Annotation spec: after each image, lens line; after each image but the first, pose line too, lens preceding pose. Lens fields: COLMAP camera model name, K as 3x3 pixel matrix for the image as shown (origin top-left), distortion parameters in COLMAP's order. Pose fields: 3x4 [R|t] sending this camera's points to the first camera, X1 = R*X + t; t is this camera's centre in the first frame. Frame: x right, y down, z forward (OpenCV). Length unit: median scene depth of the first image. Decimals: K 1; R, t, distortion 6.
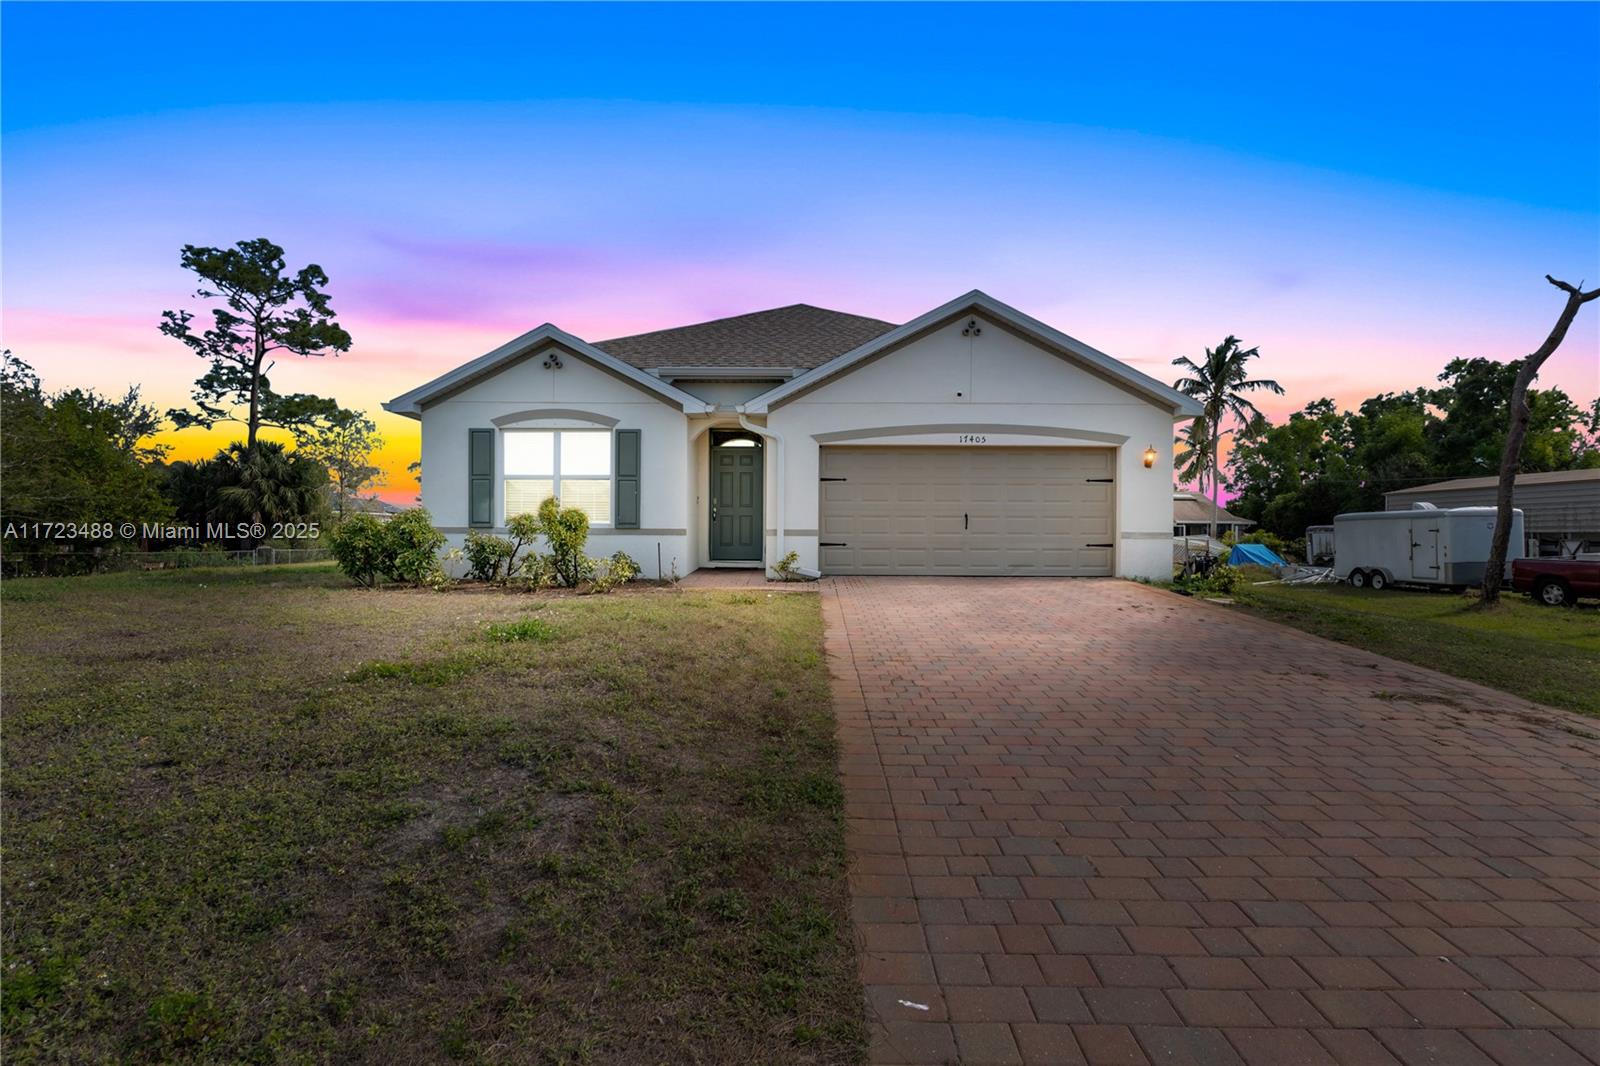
lens RADIAL K [[761.9, 0, 823.8], [0, 761.9, 528.1], [0, 0, 1]] dist [0.000199, 0.000716]
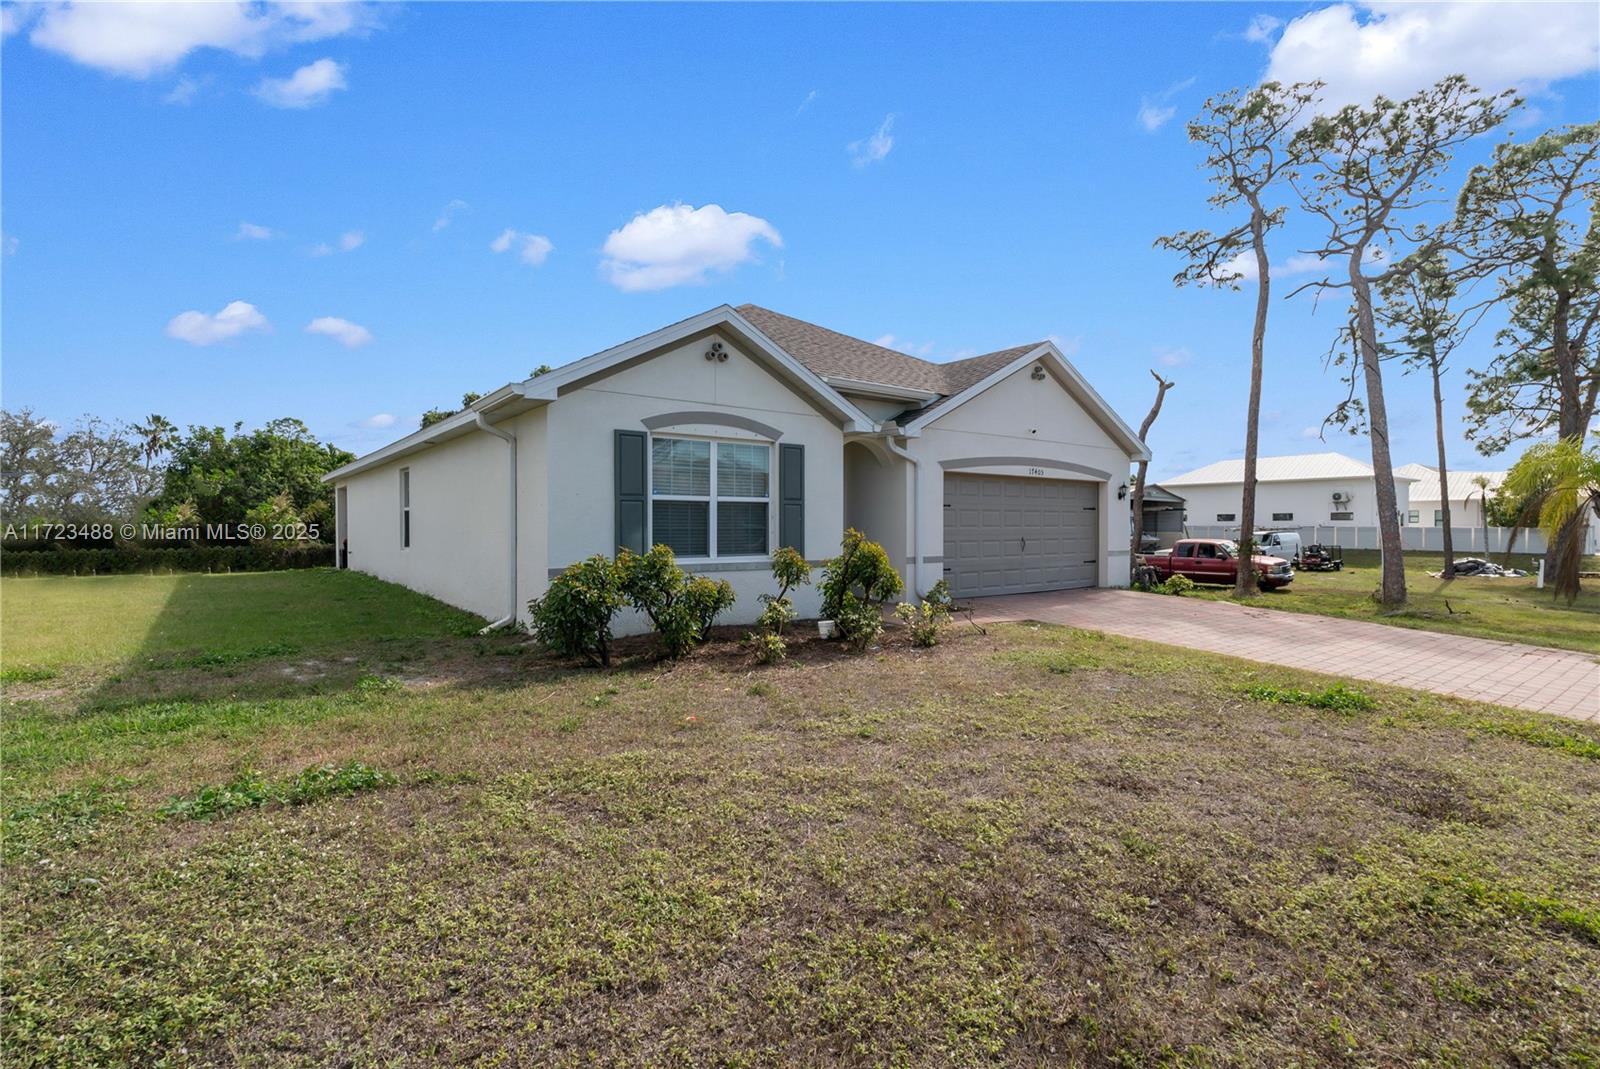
lens RADIAL K [[761.9, 0, 823.8], [0, 761.9, 529.6], [0, 0, 1]] dist [0.000199, 0.000716]
pose [[0.777512, -0.008273, 0.628814, -0.258542], [-0.004852, 0.999805, 0.019153, -0.017332], [-0.628850, -0.017942, 0.777320, 0.108049]]
